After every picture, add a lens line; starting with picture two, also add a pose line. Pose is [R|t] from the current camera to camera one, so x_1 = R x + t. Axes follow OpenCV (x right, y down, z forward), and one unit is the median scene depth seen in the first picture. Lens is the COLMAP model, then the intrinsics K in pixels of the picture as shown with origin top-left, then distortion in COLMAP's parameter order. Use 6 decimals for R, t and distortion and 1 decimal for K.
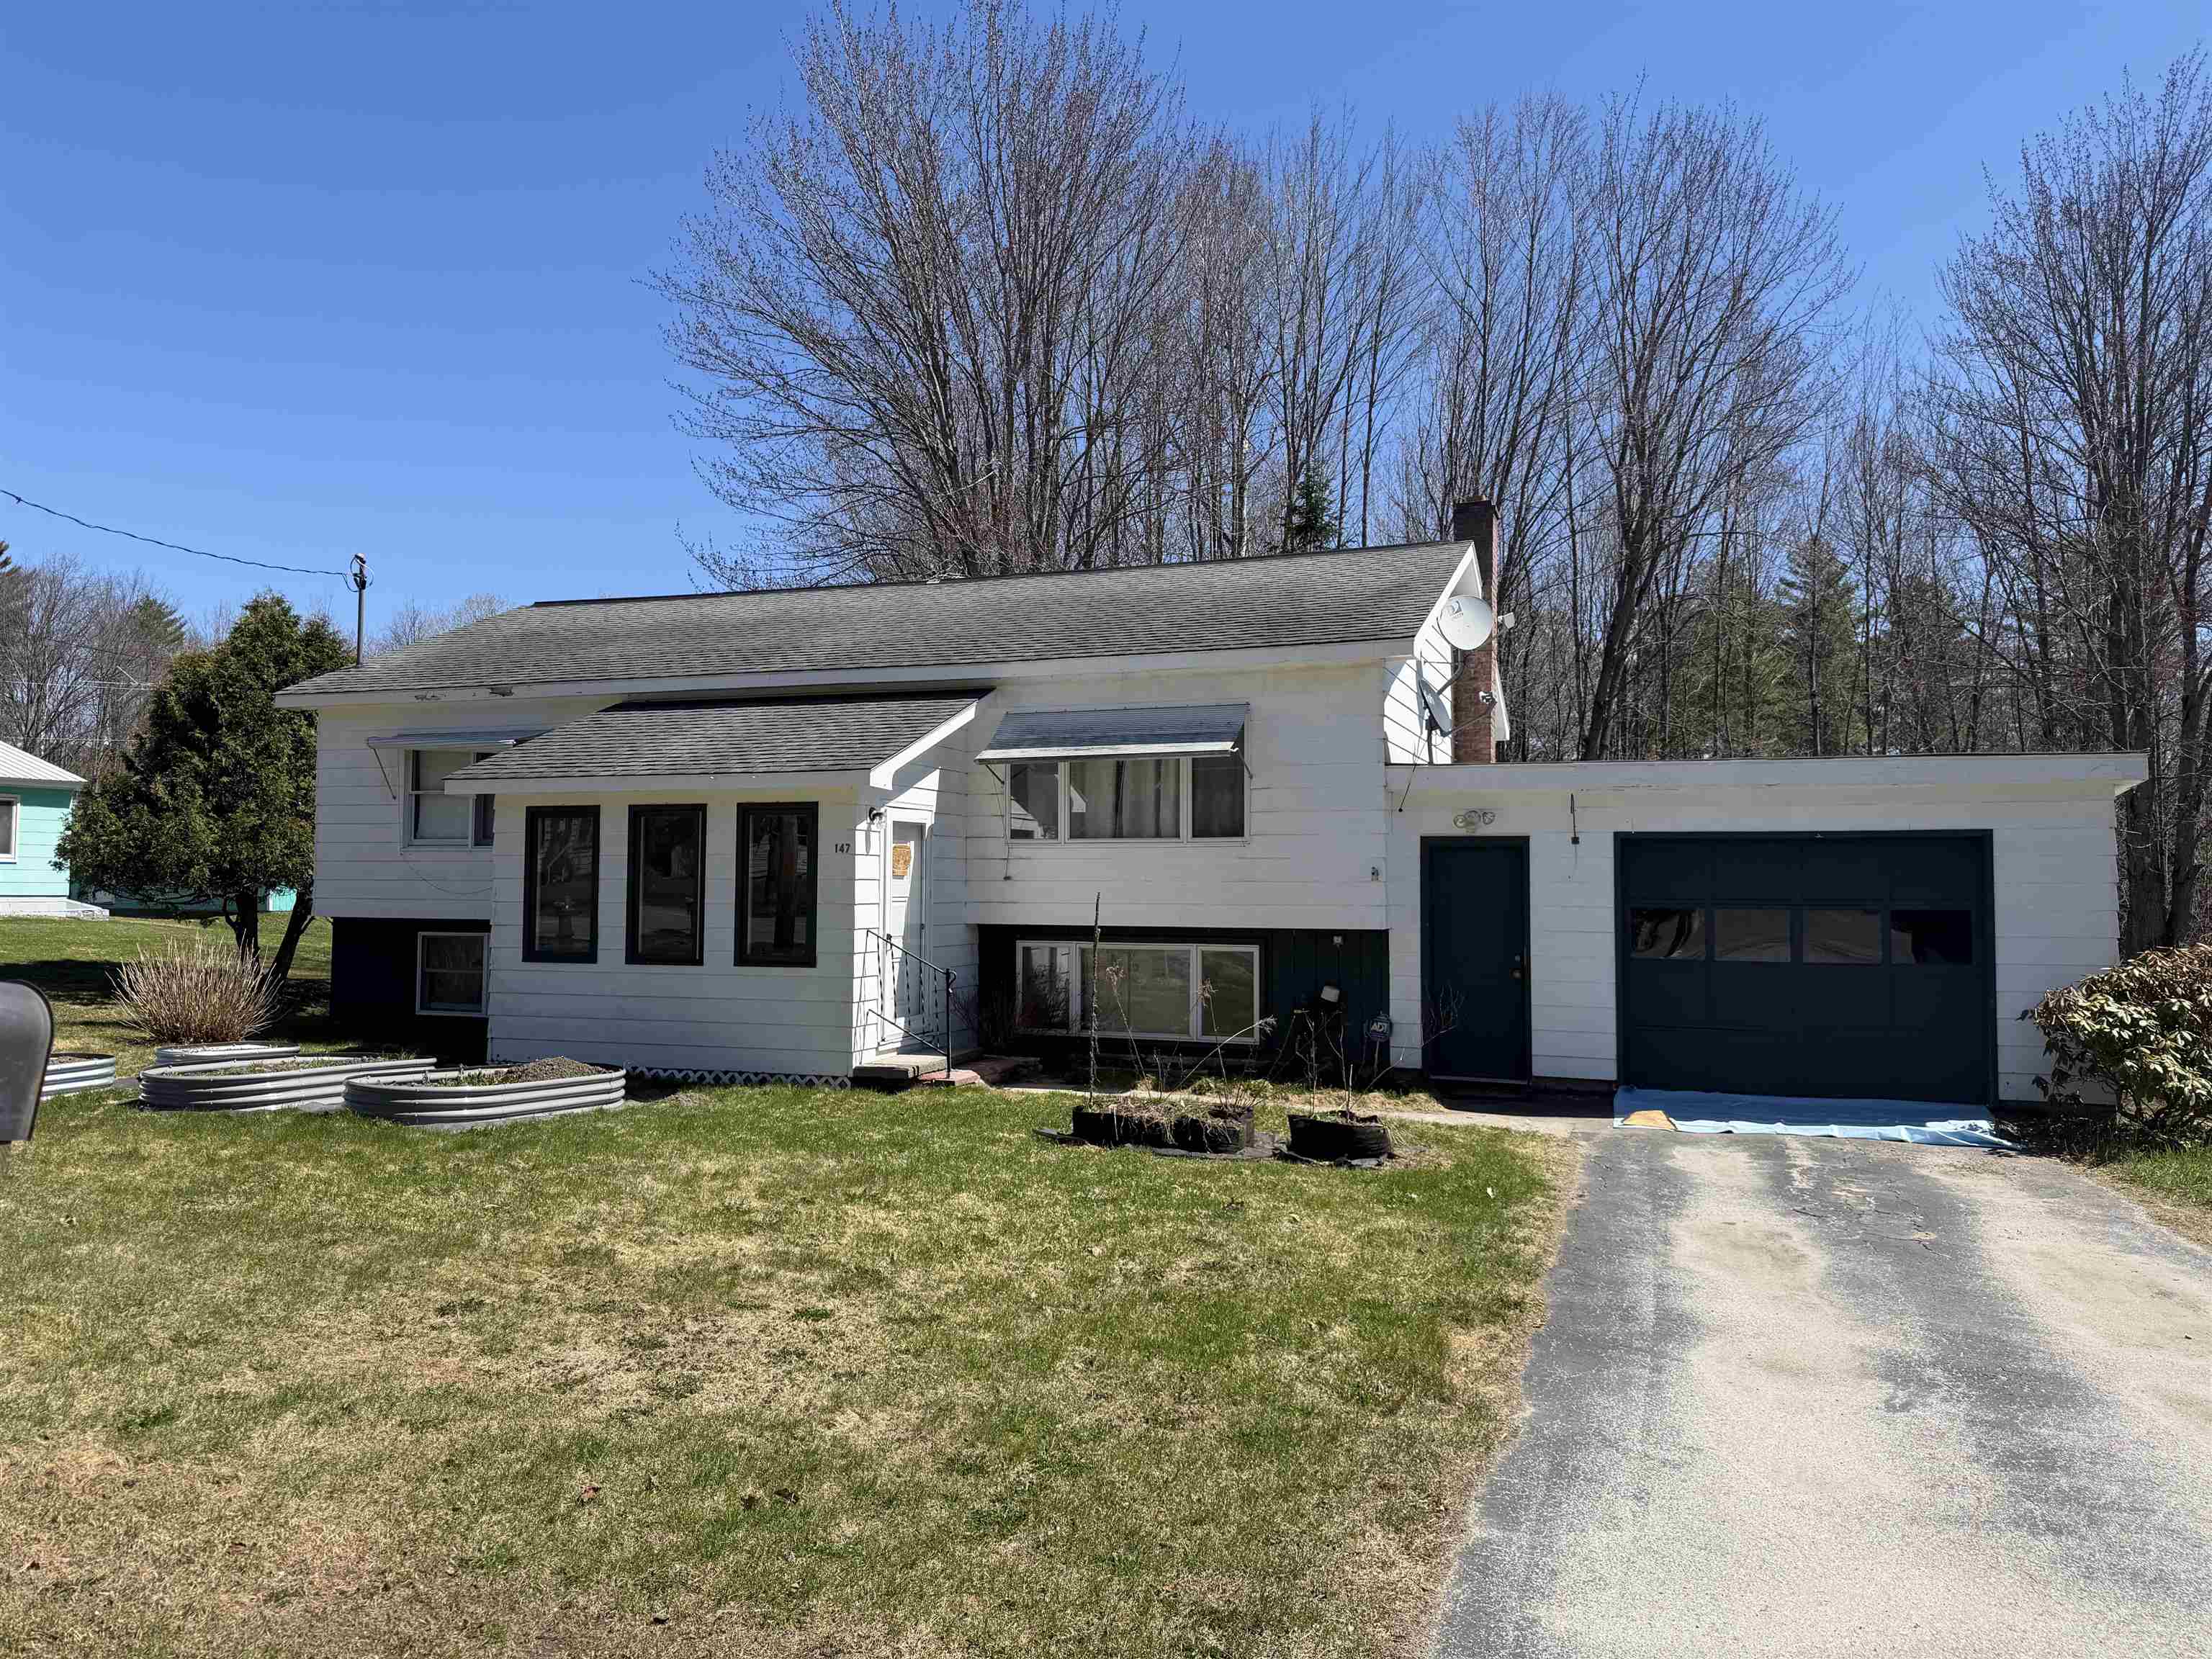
lens RADIAL K [[1547.0, 0, 1114.5], [0, 1547.0, 839.9], [0, 0, 1]] dist [0.113960, -0.170744]
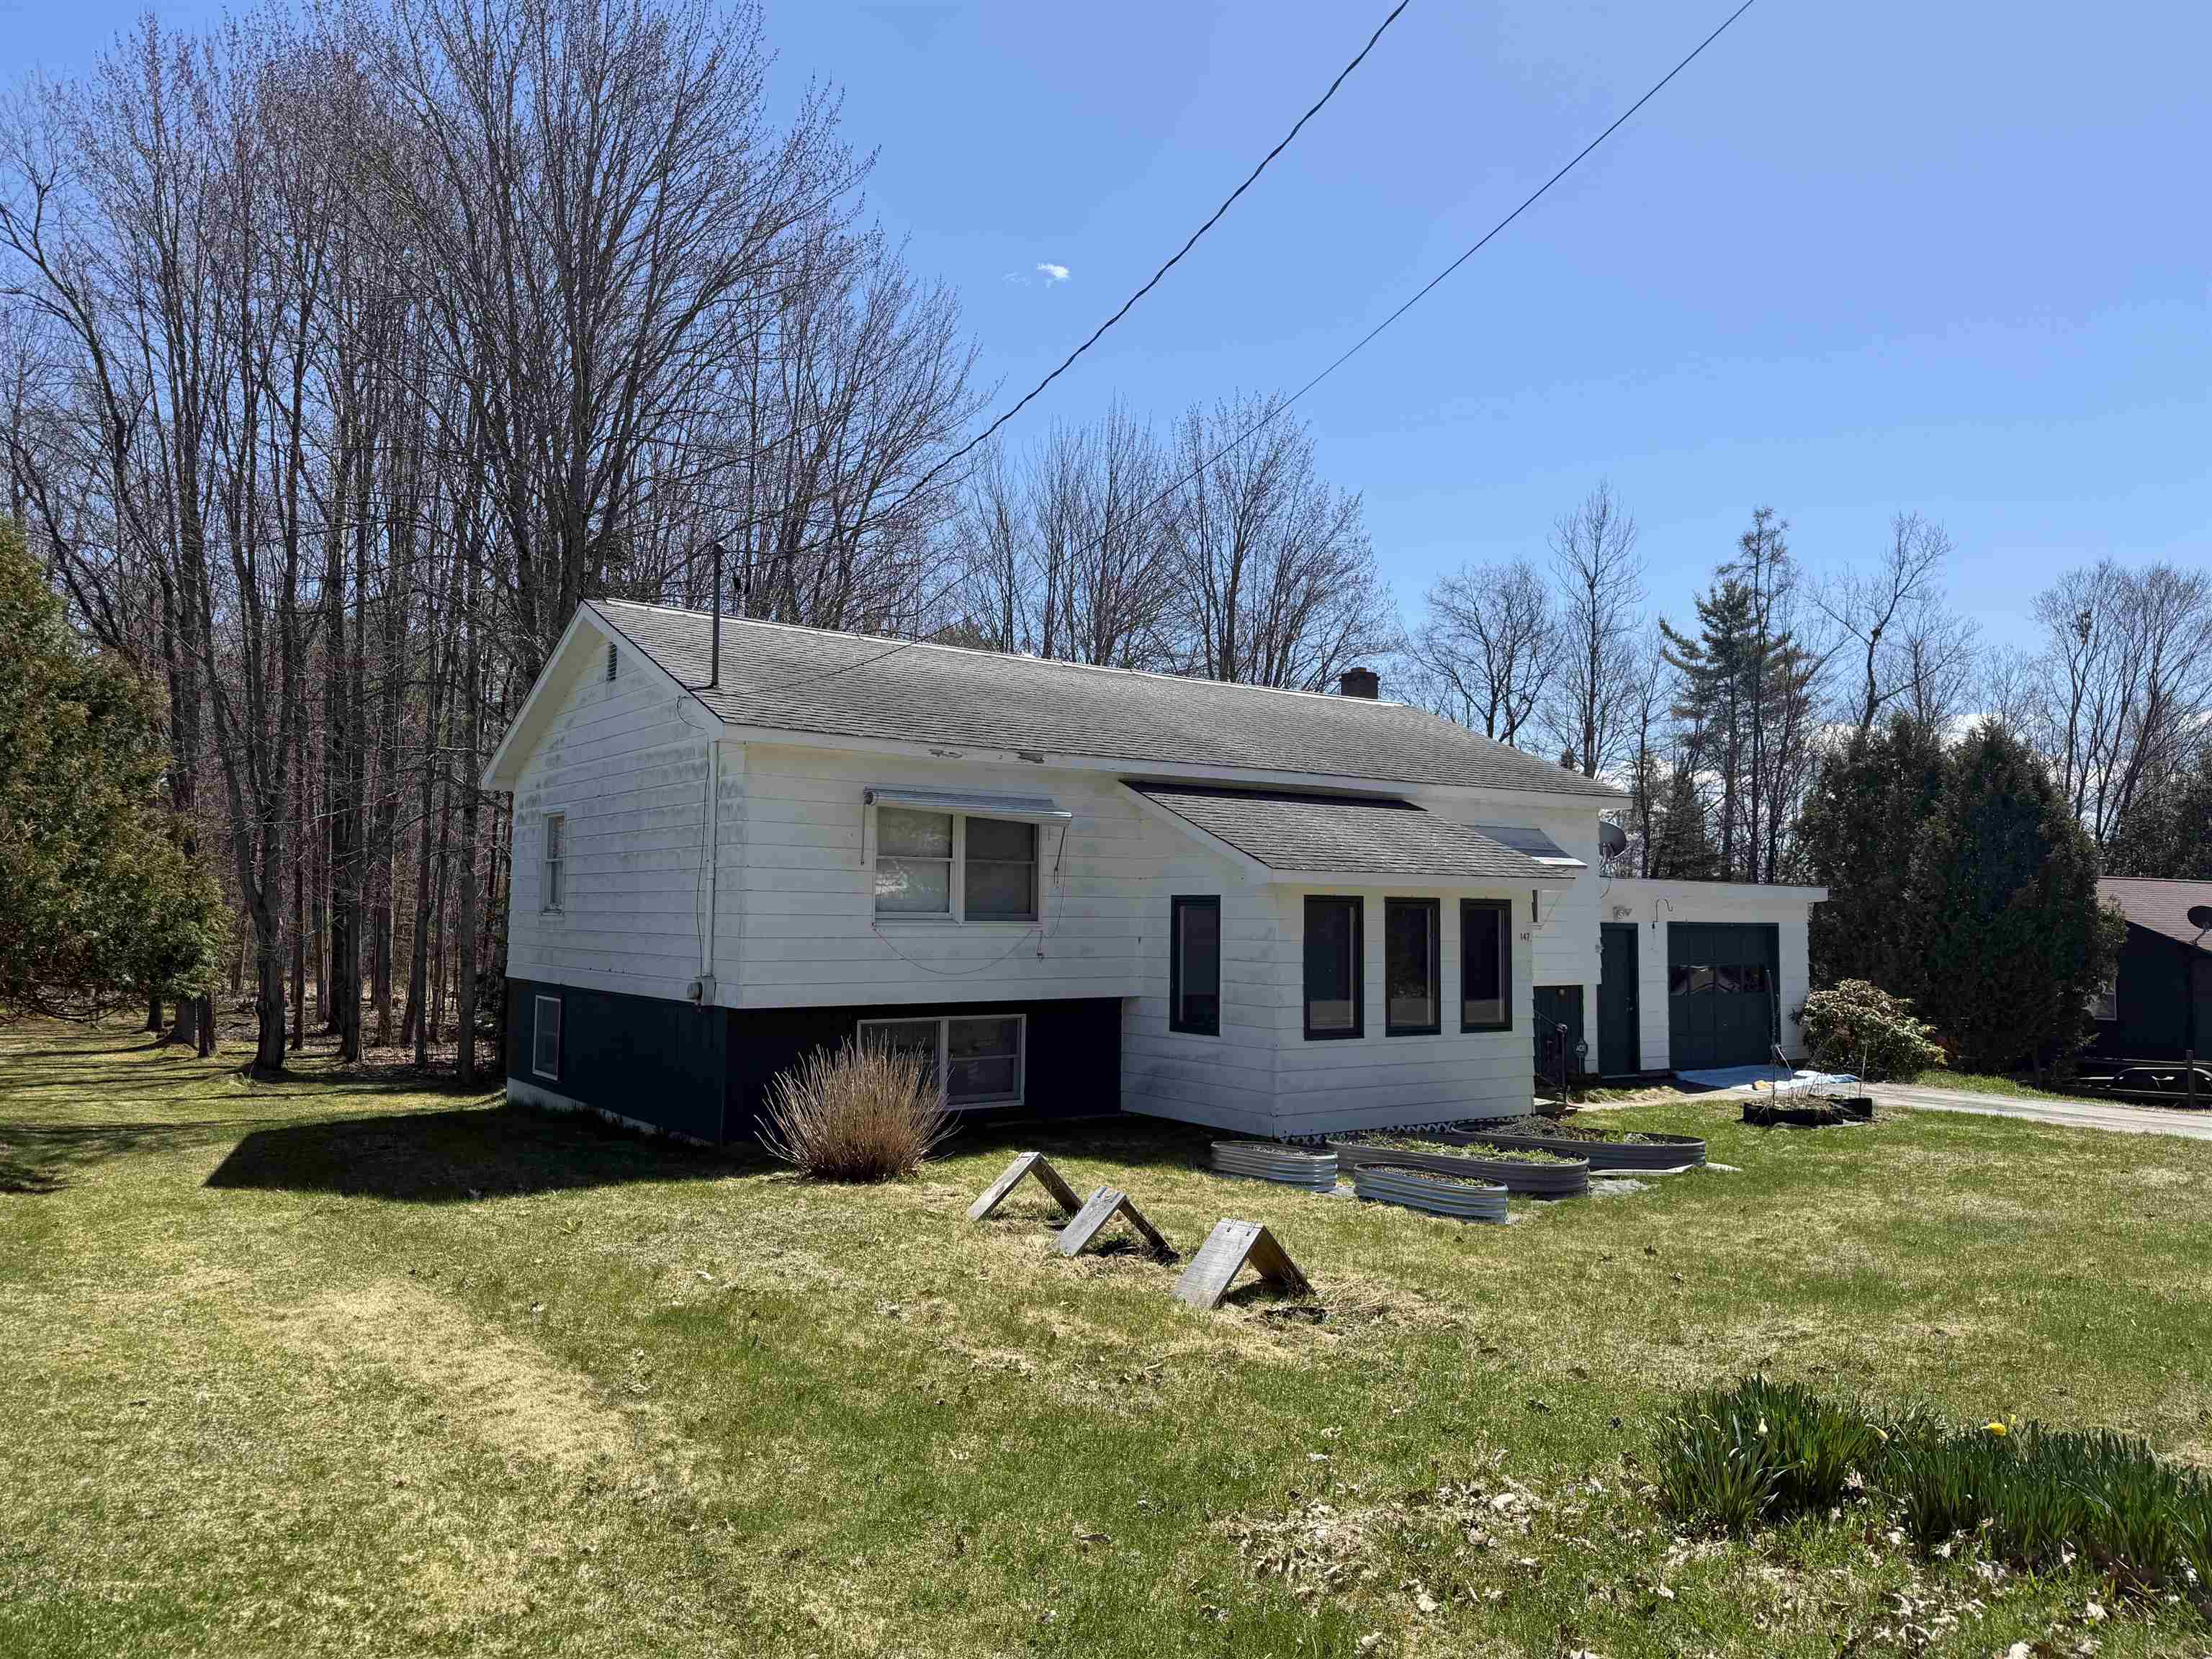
lens RADIAL K [[1547.0, 0, 1114.5], [0, 1547.0, 839.9], [0, 0, 1]] dist [0.113960, -0.170744]
pose [[0.555187, 0.040675, 0.830730, -1.359750], [-0.034373, 0.999072, -0.025945, -0.027505], [-0.831015, -0.014151, 0.556070, 0.529087]]
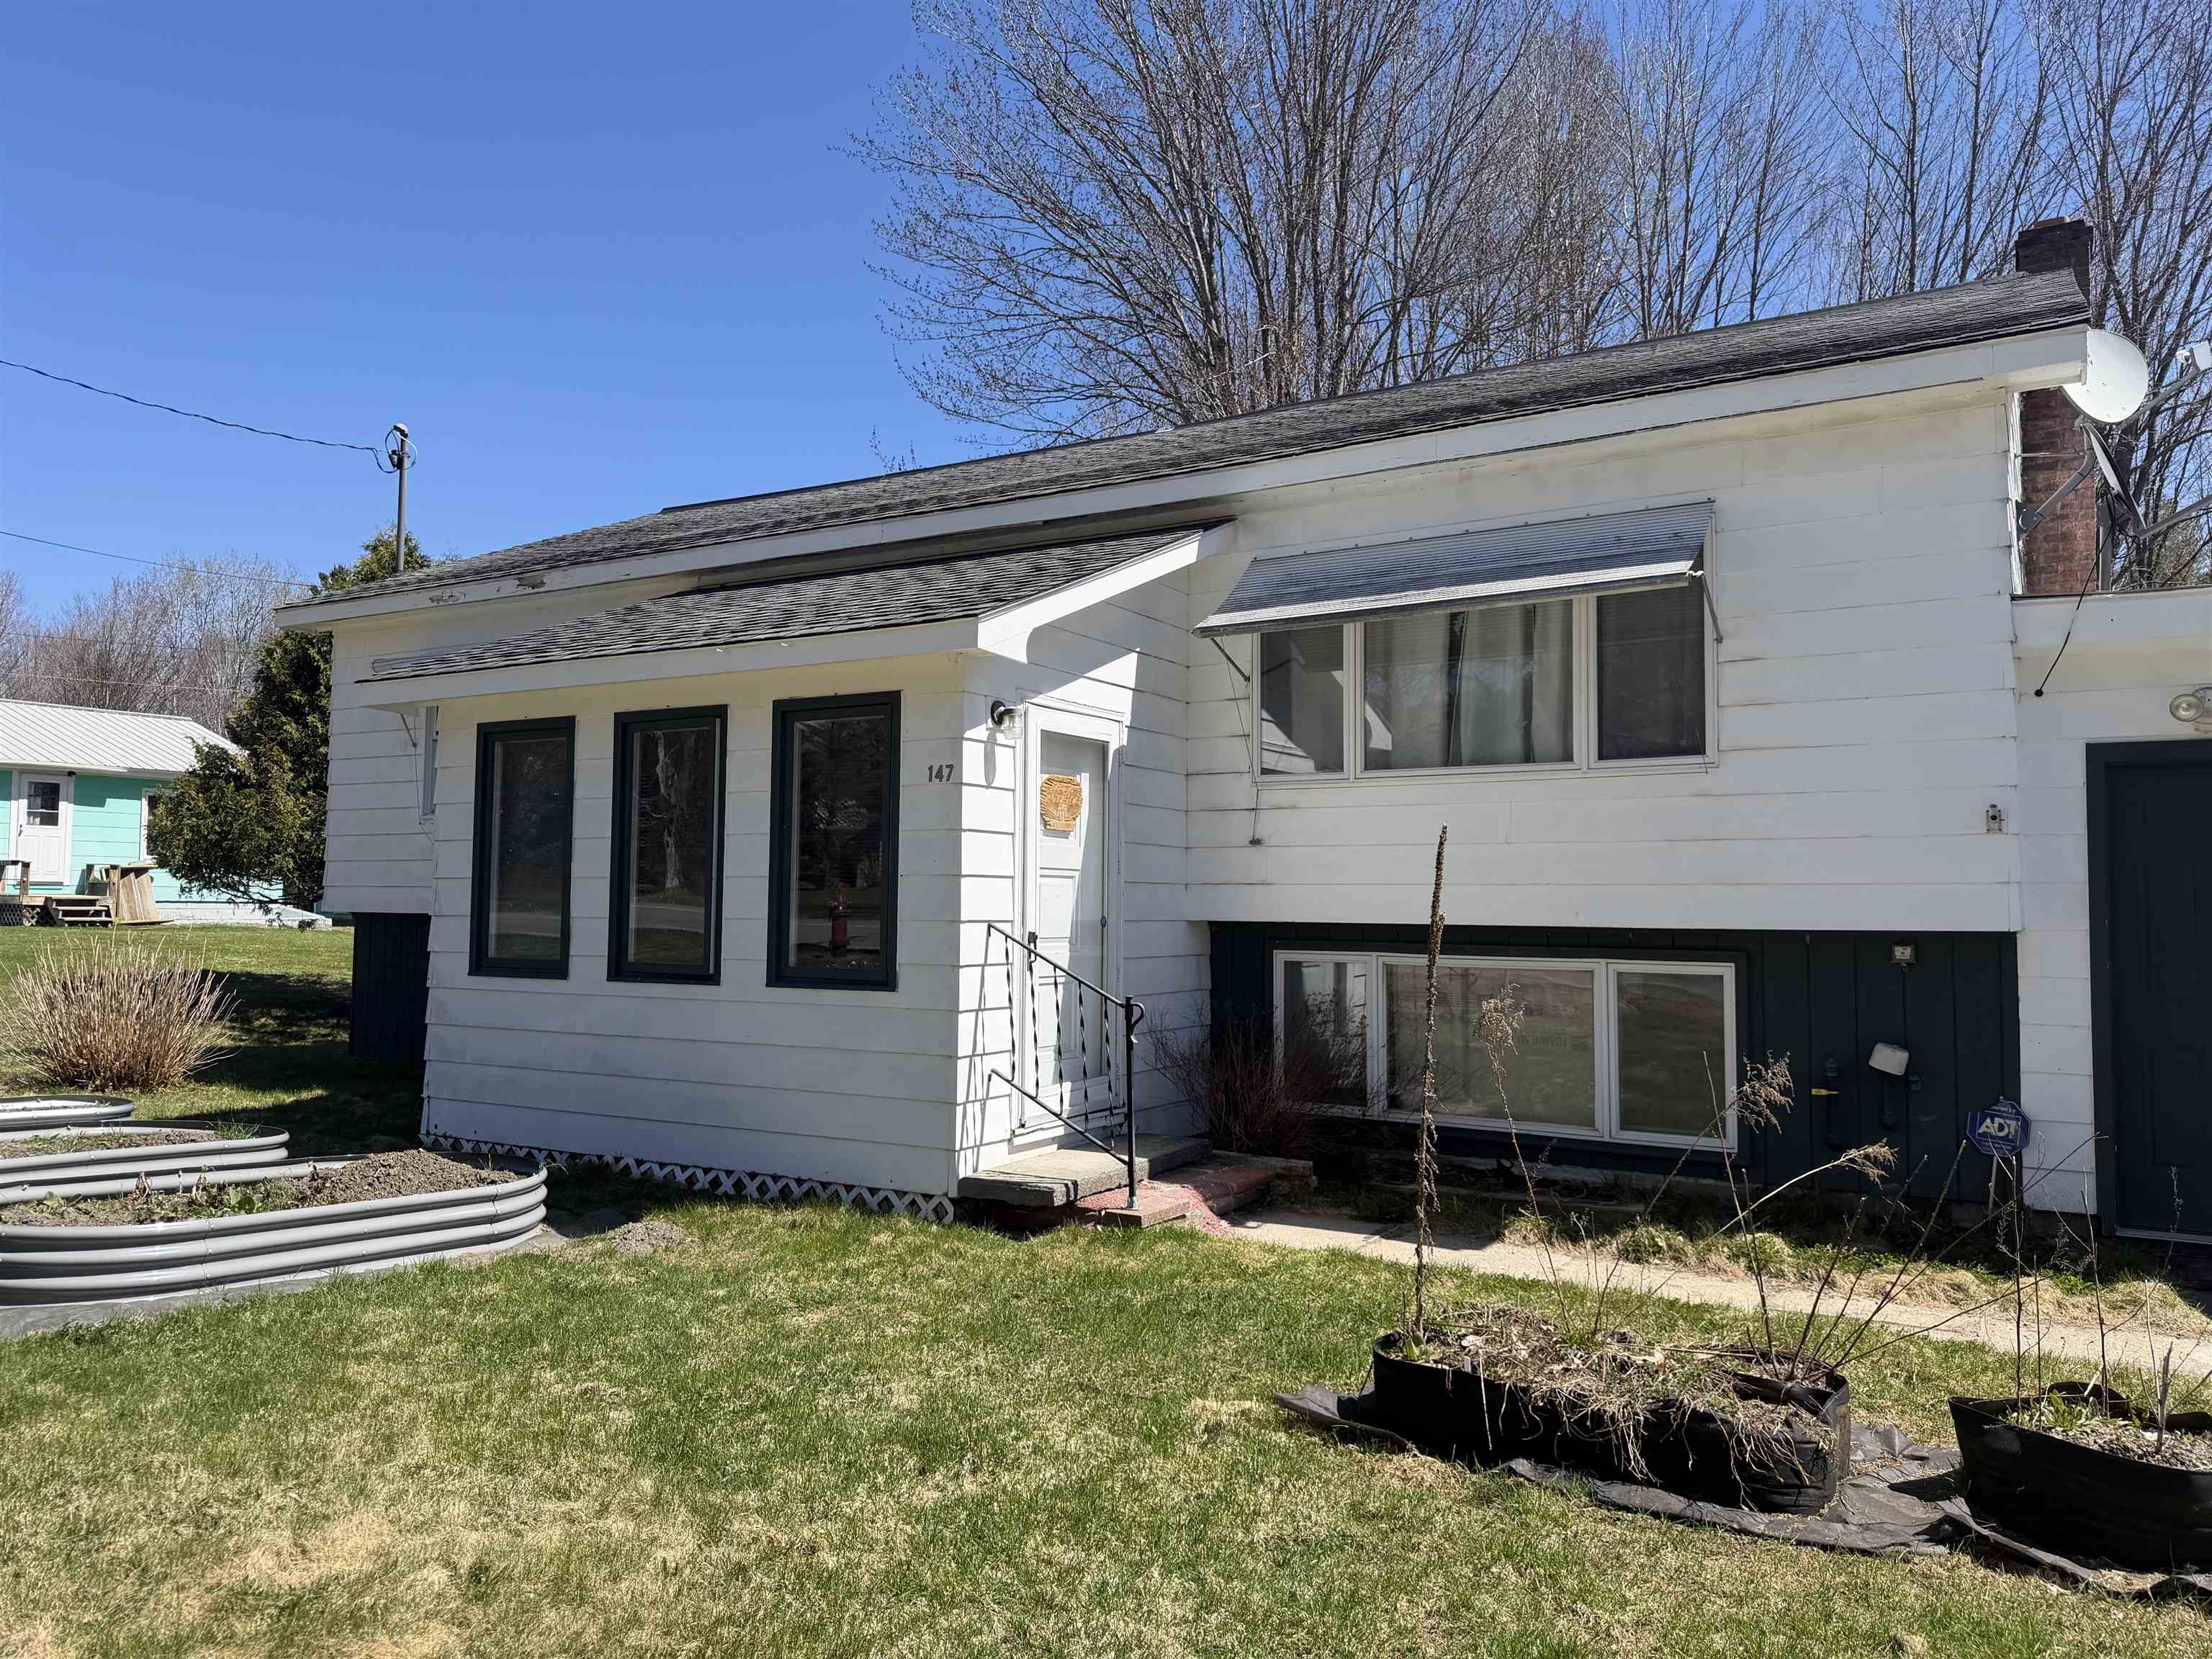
lens RADIAL K [[1547.0, 0, 1114.5], [0, 1547.0, 839.9], [0, 0, 1]] dist [0.113960, -0.170744]
pose [[0.981296, -0.005980, -0.192415, -0.010265], [0.003039, 0.999874, -0.015579, 0.035265], [0.192483, 0.014702, 0.981190, 0.450516]]
